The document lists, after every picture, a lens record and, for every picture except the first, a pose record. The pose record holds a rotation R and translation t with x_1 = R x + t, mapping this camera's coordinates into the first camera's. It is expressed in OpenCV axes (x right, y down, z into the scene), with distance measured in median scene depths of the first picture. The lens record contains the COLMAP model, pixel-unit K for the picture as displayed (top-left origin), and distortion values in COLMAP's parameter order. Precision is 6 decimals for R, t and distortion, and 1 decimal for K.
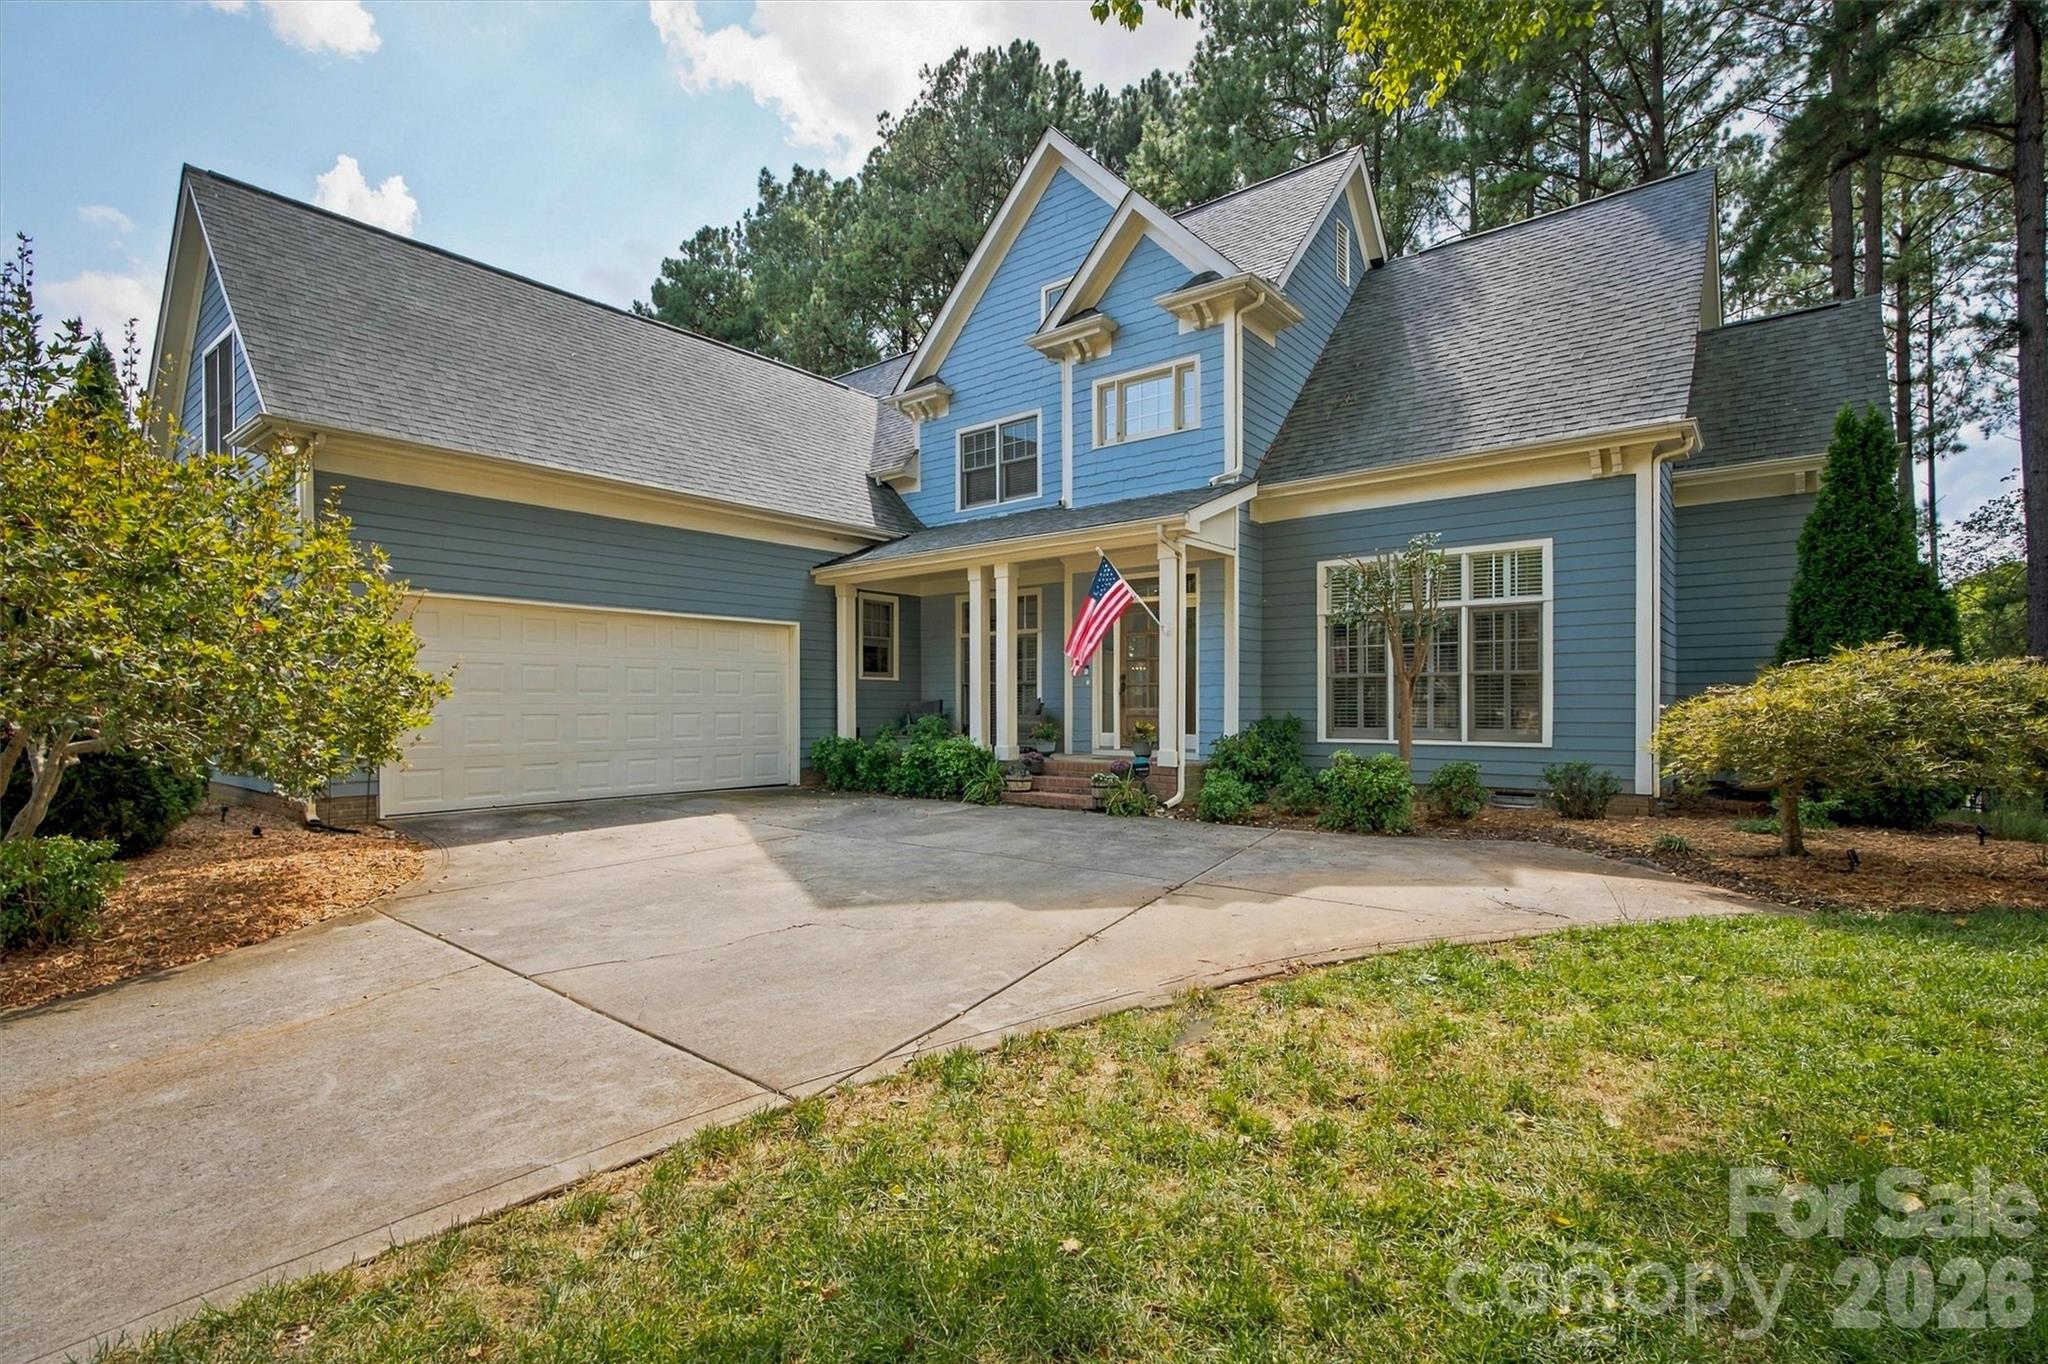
lens RADIAL K [[935.5, 0, 1020.0], [0, 935.5, 694.8], [0, 0, 1]] dist [-0.002200, -0.000024]
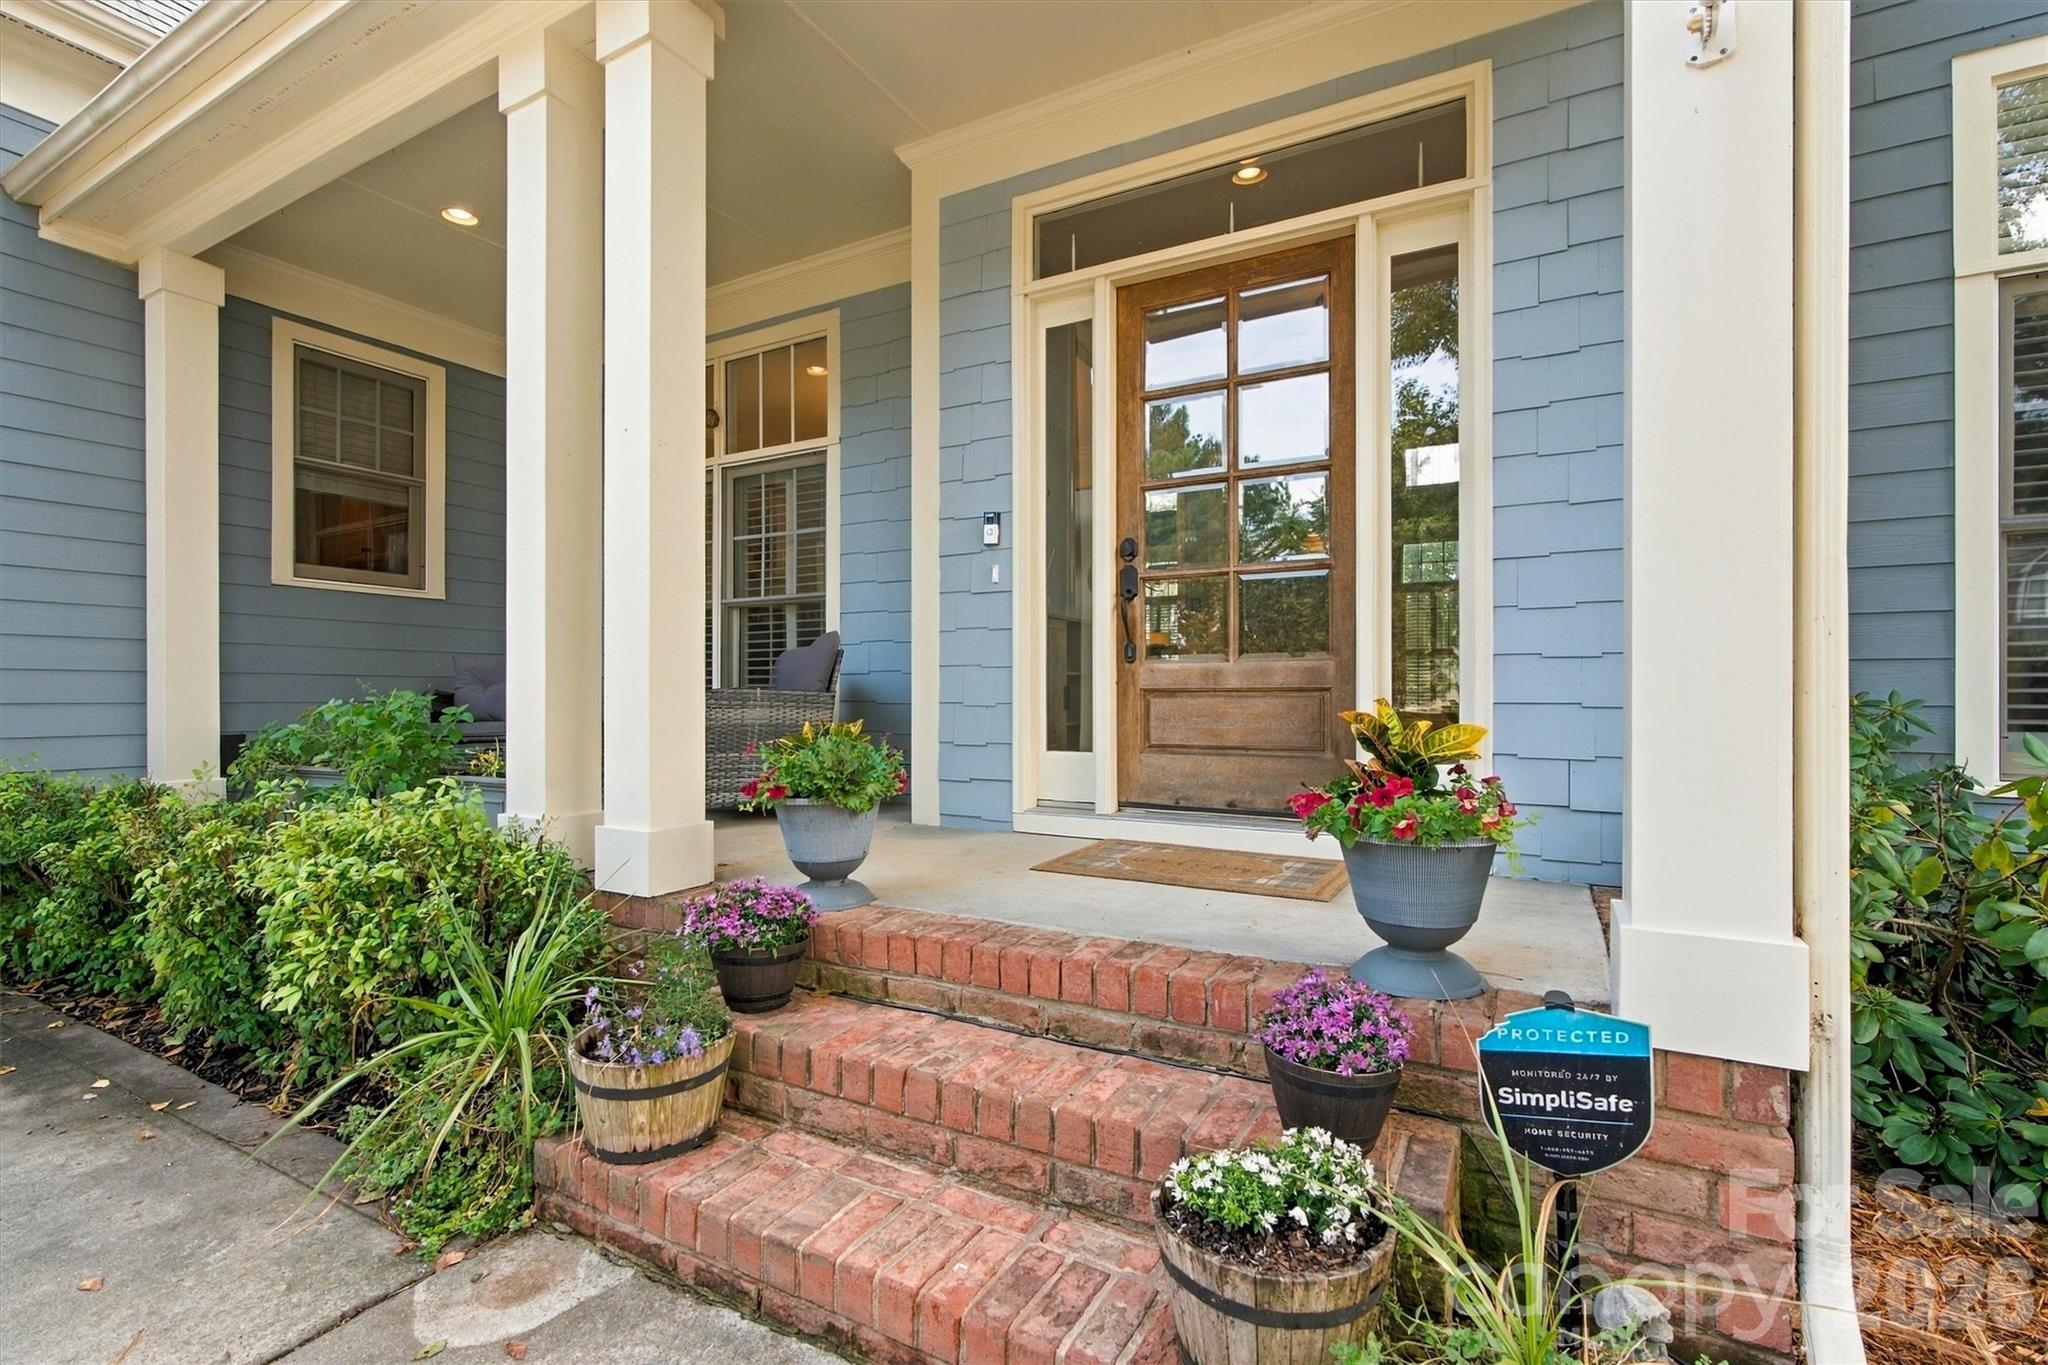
lens RADIAL K [[935.5, 0, 1021.3], [0, 935.5, 682.8], [0, 0, 1]] dist [-0.002200, -0.000024]
pose [[0.985708, -0.005767, 0.168364, 0.032881], [0.003864, 0.999925, 0.011628, 0.016808], [-0.168418, -0.010812, 0.985656, 0.731465]]
